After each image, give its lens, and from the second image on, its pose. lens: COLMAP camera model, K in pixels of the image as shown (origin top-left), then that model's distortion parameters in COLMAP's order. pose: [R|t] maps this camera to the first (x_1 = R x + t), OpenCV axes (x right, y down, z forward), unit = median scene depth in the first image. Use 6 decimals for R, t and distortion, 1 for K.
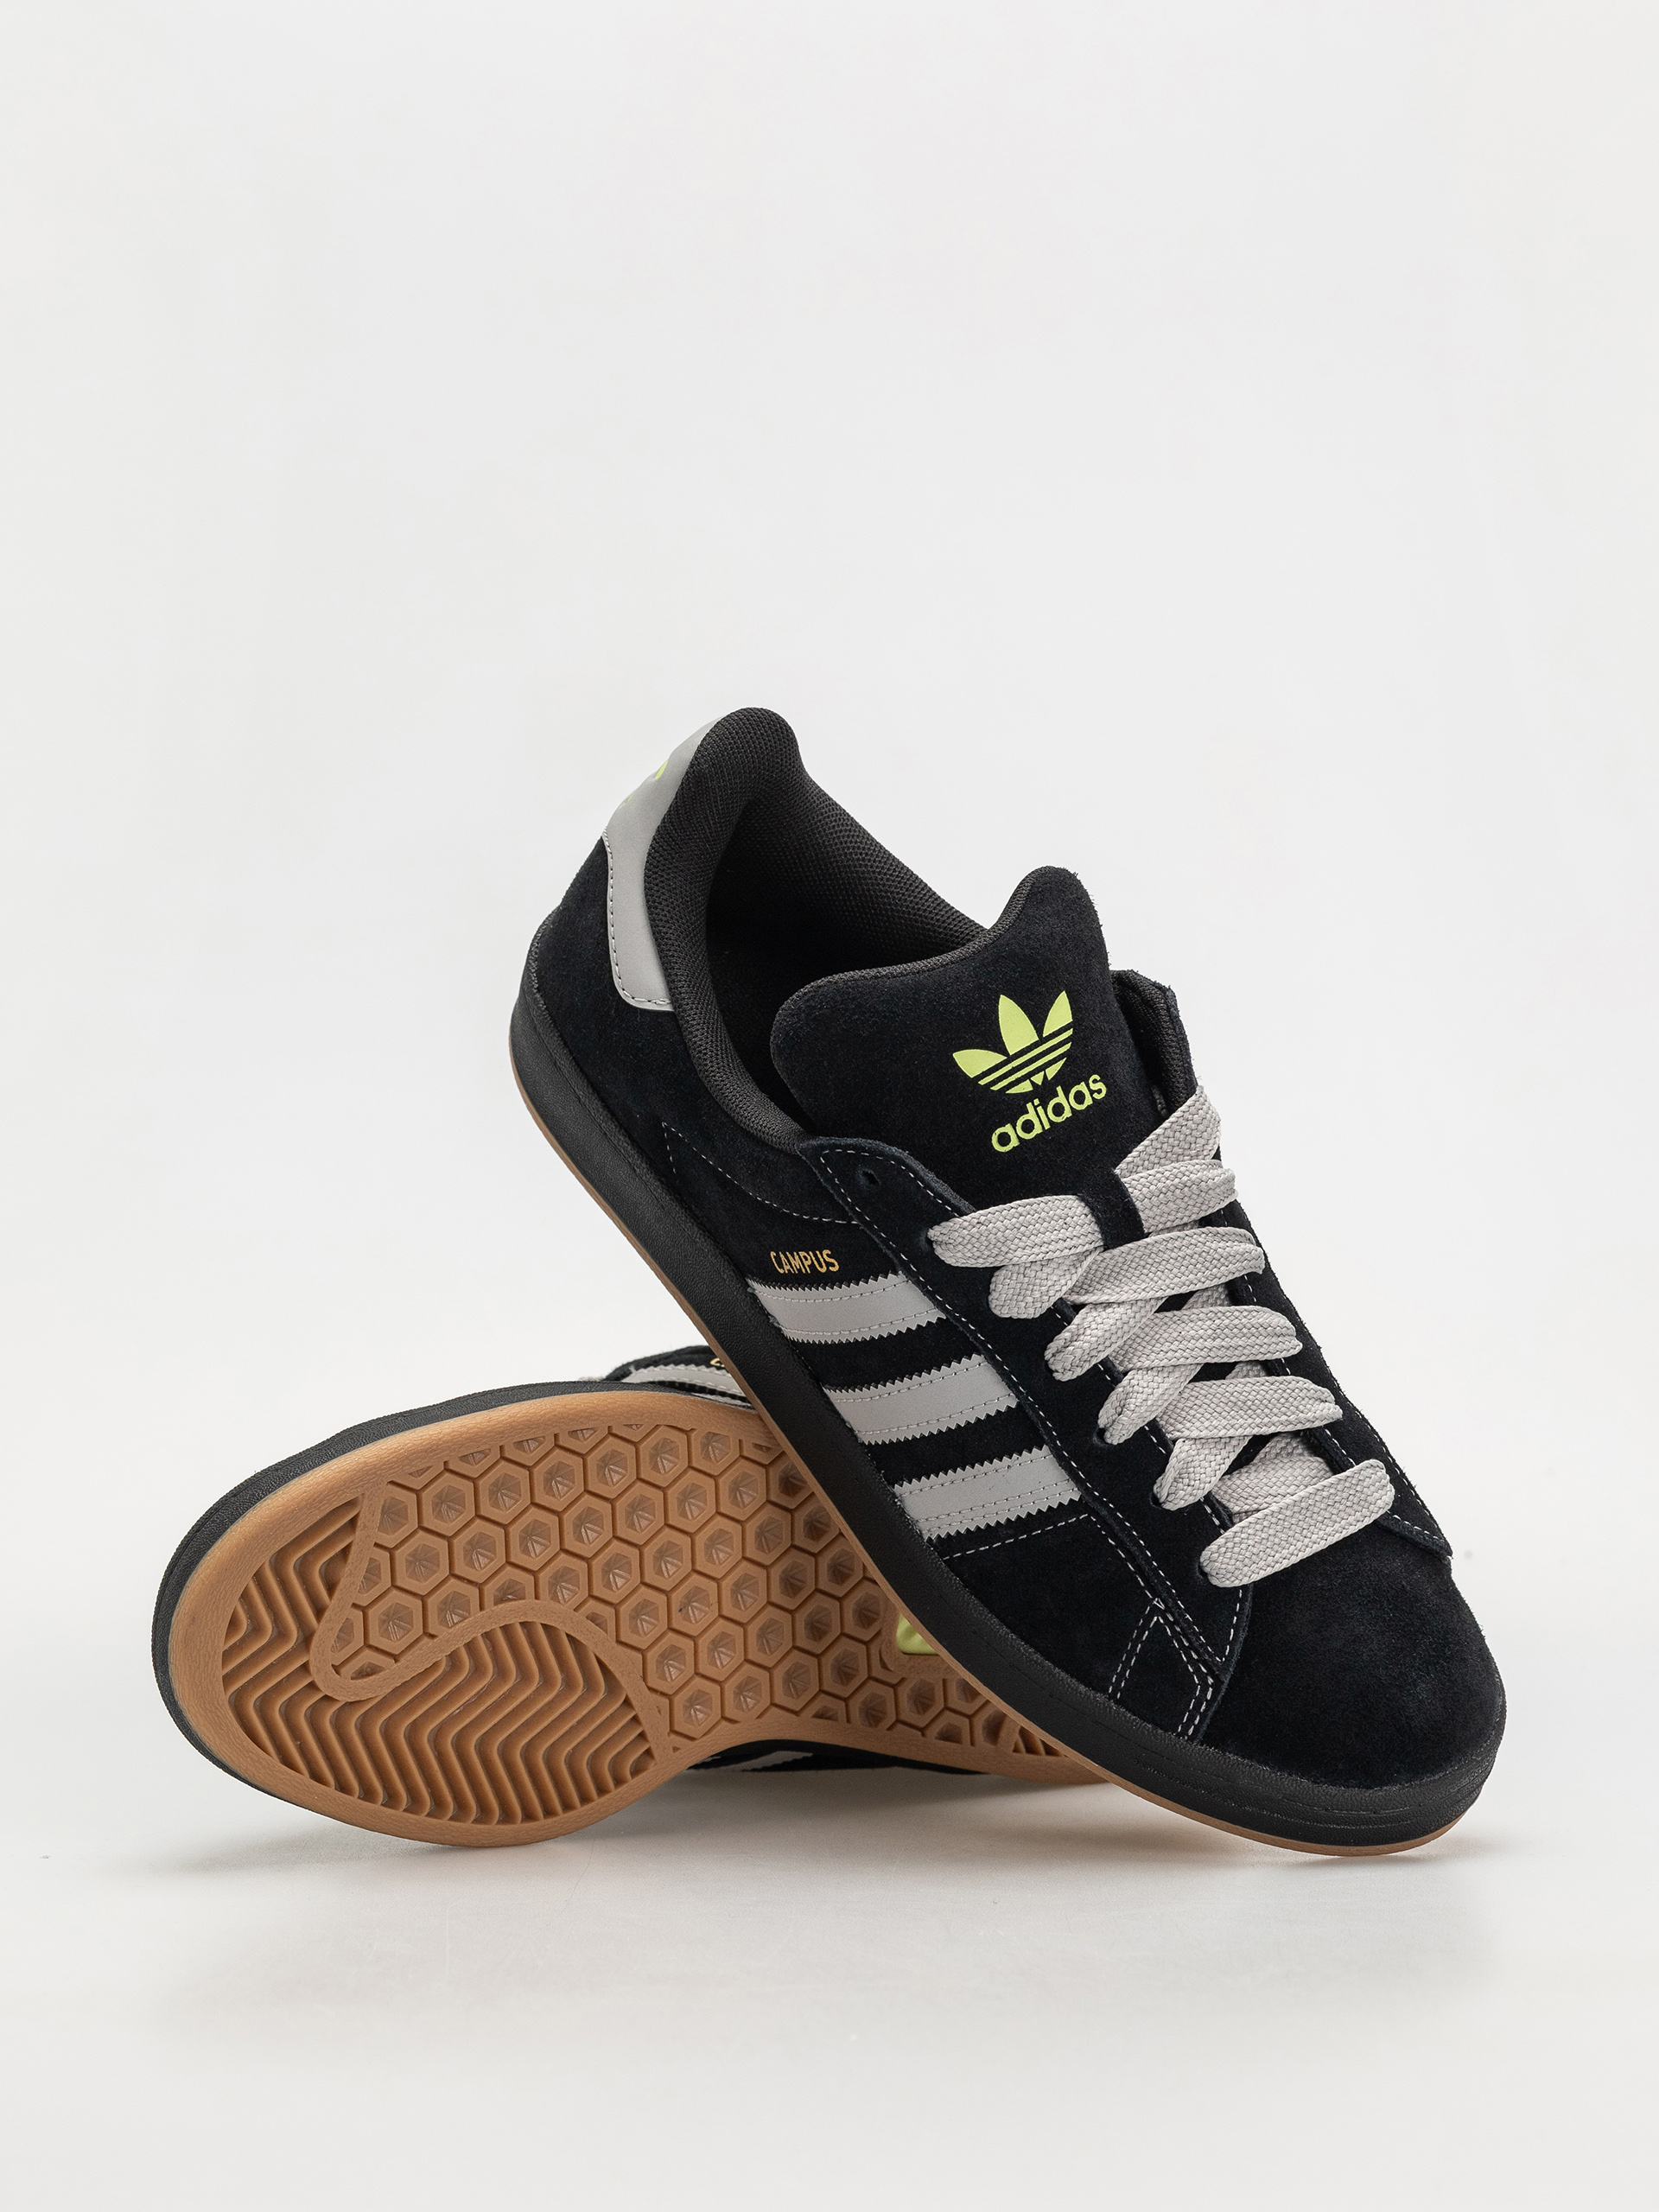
lens RADIAL K [[6443.6, 0, 829.5], [0, 6443.6, 1106.0], [0, 0, 1]] dist [-0.032454, -0.890812]
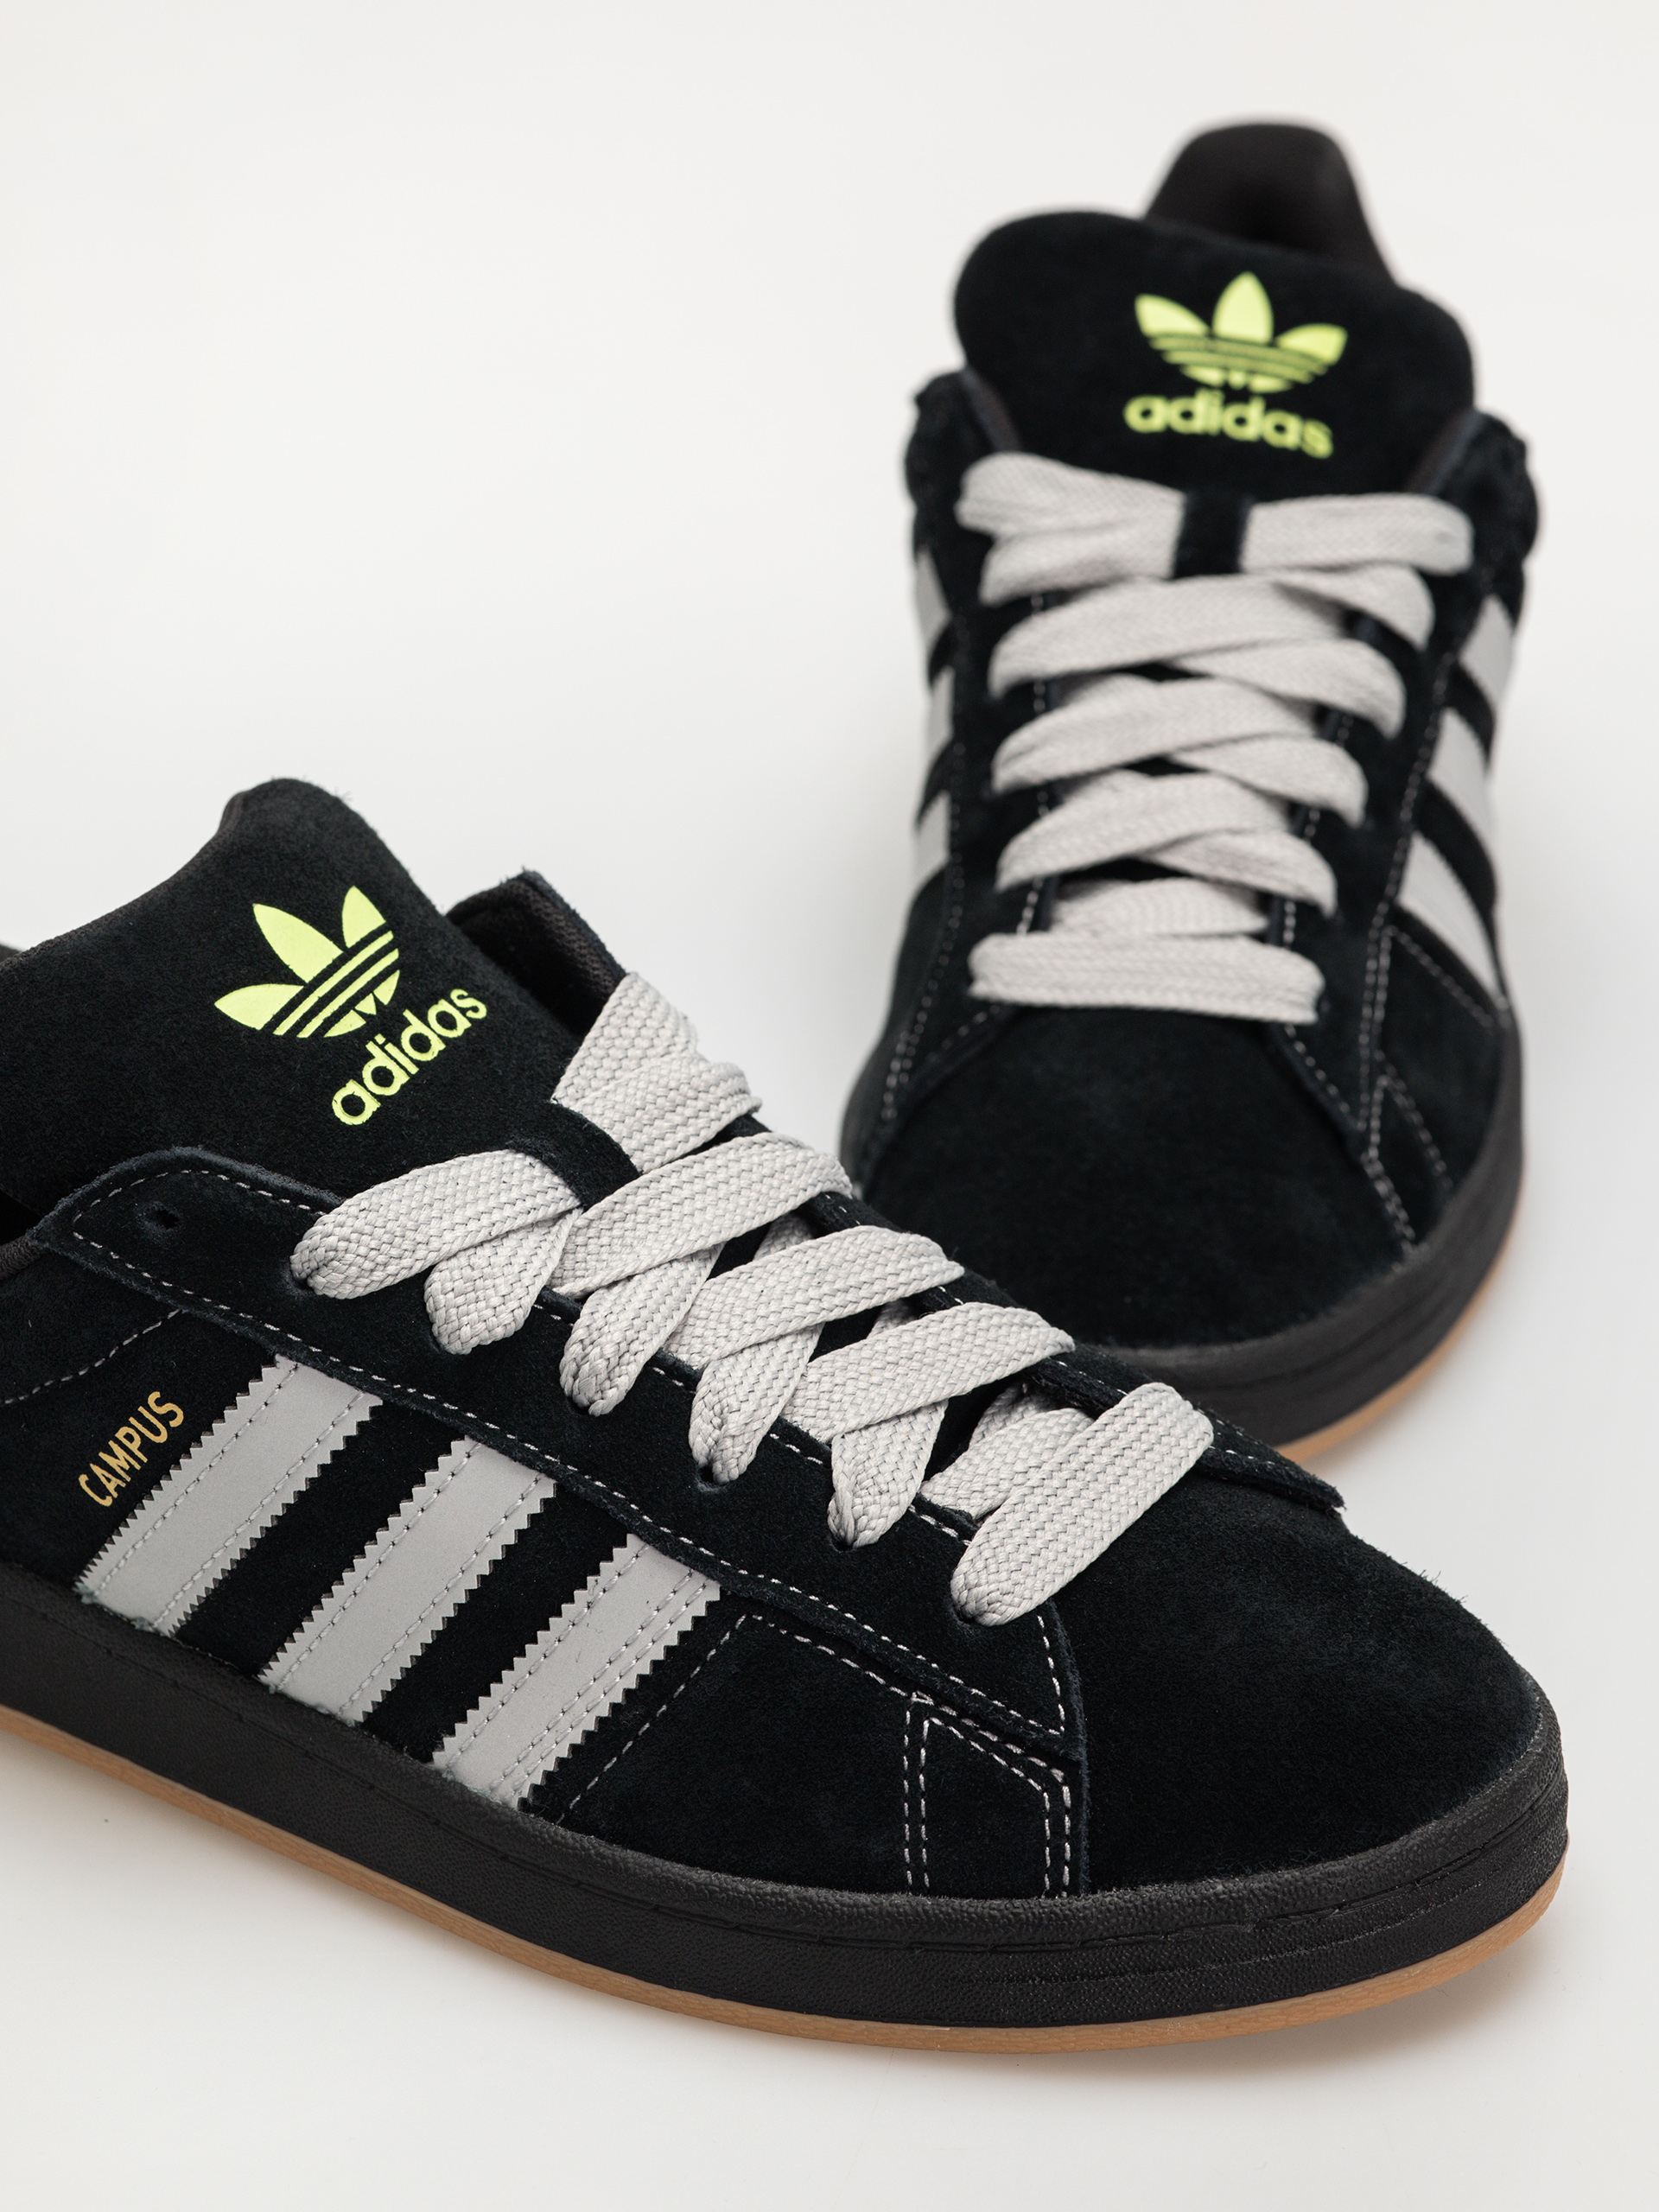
lens RADIAL K [[6443.6, 0, 829.5], [0, 6443.6, 1106.0], [0, 0, 1]] dist [-0.032454, -0.890812]
pose [[0.907532, -0.387685, 0.161510, -0.029006], [0.419426, 0.856418, -0.301048, 0.202228], [-0.021608, 0.340952, 0.939832, 0.439429]]
